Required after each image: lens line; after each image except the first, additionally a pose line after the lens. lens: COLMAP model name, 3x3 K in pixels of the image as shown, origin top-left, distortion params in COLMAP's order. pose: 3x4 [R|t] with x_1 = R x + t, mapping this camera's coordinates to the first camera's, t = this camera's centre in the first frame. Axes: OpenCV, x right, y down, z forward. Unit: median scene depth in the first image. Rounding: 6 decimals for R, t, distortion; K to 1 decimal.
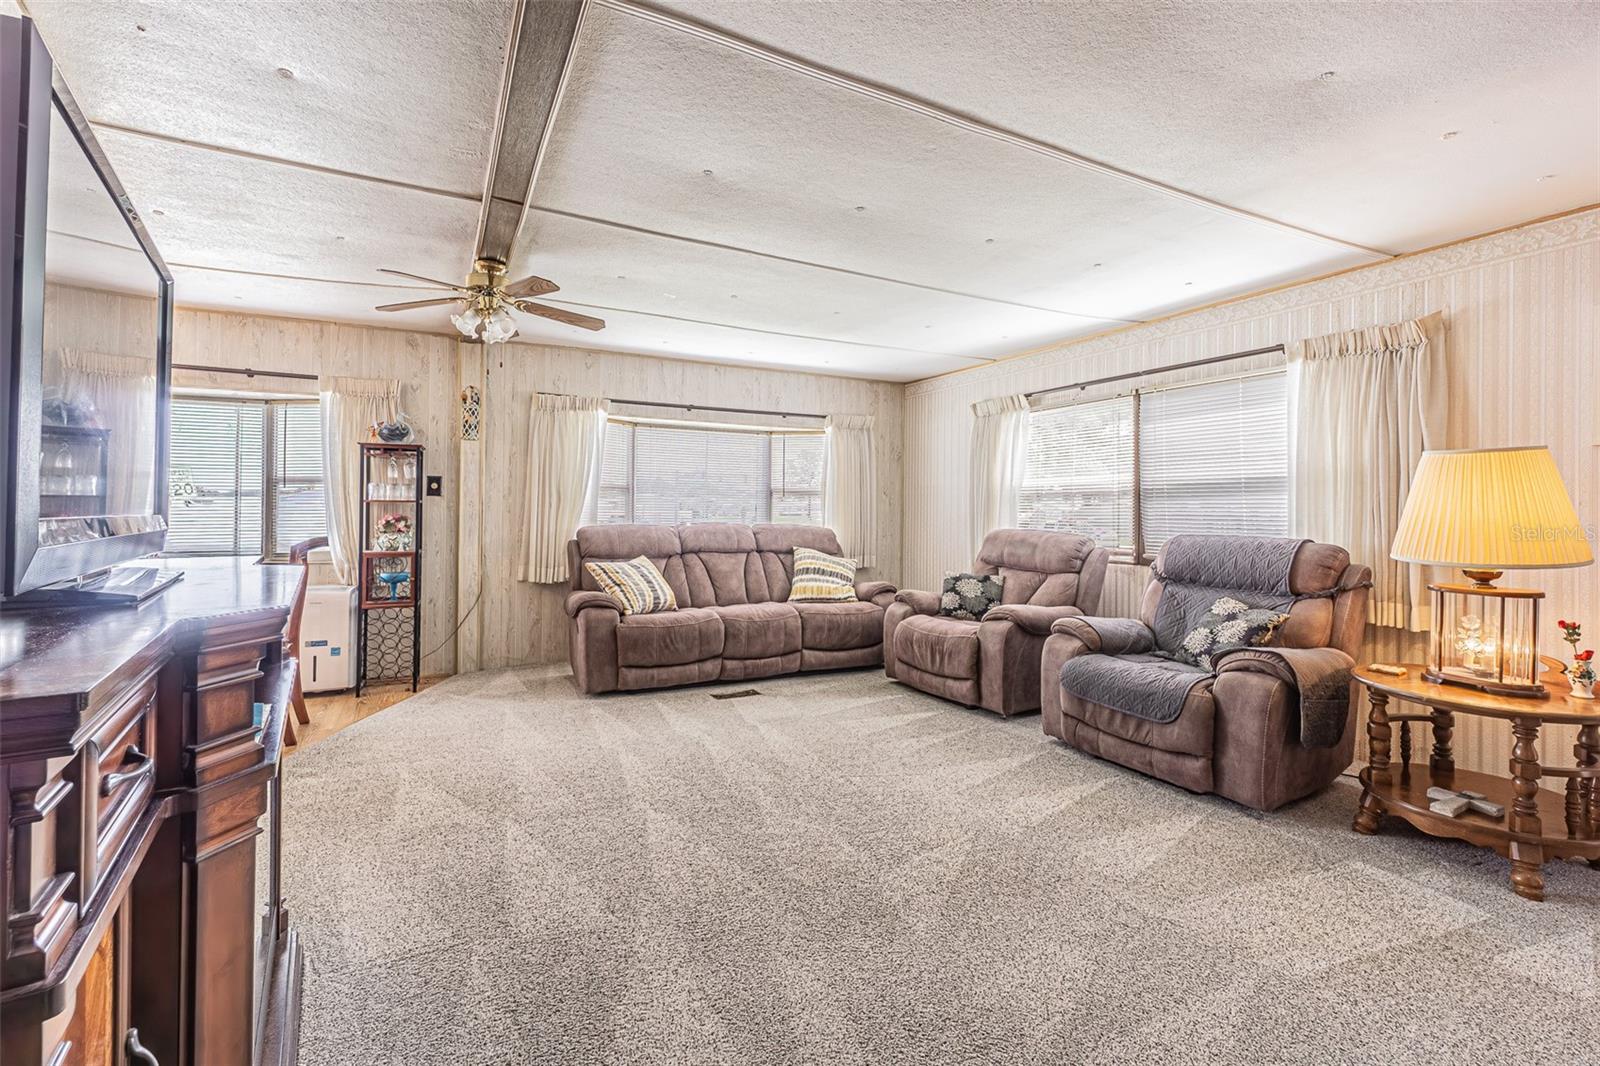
lens RADIAL K [[691.2, 0, 780.1], [0, 691.2, 498.1], [0, 0, 1]] dist [-0.007413, 0.001513]
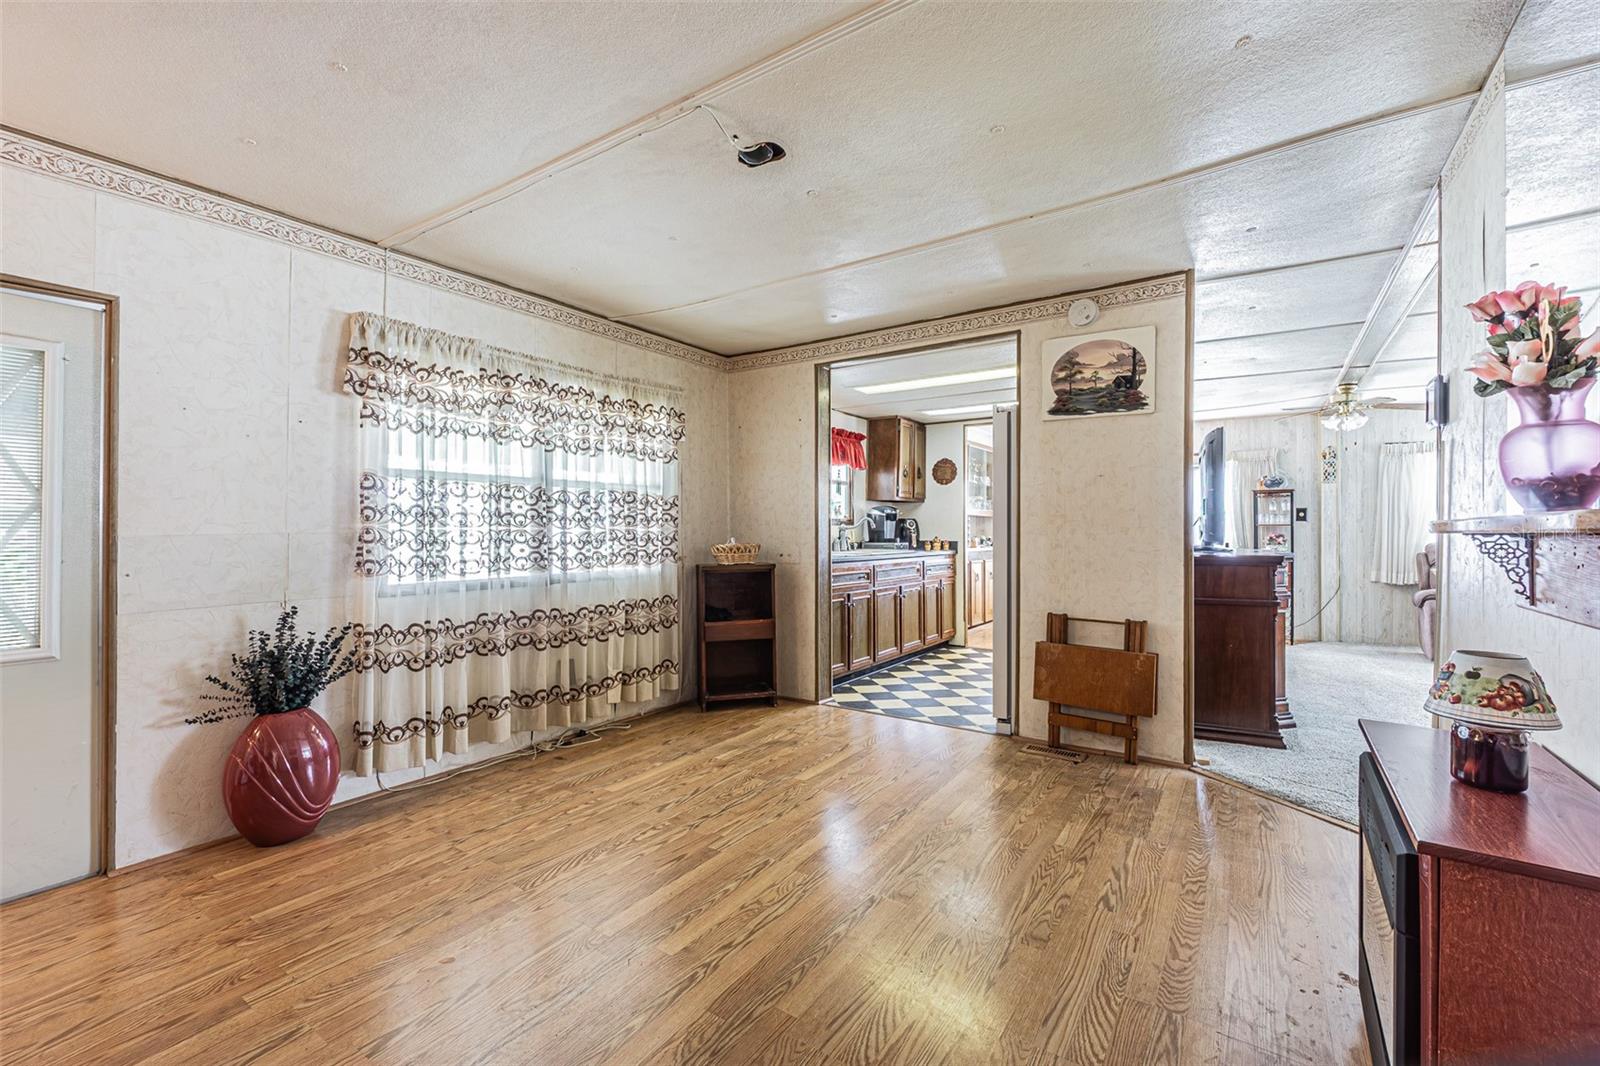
lens RADIAL K [[691.2, 0, 782.1], [0, 691.2, 526.1], [0, 0, 1]] dist [-0.007413, 0.001513]
pose [[0.478625, -0.011736, -0.877941, 0.278793], [0.015920, 0.999862, -0.004687, -0.003152], [0.877875, -0.011733, 0.478746, -0.724486]]
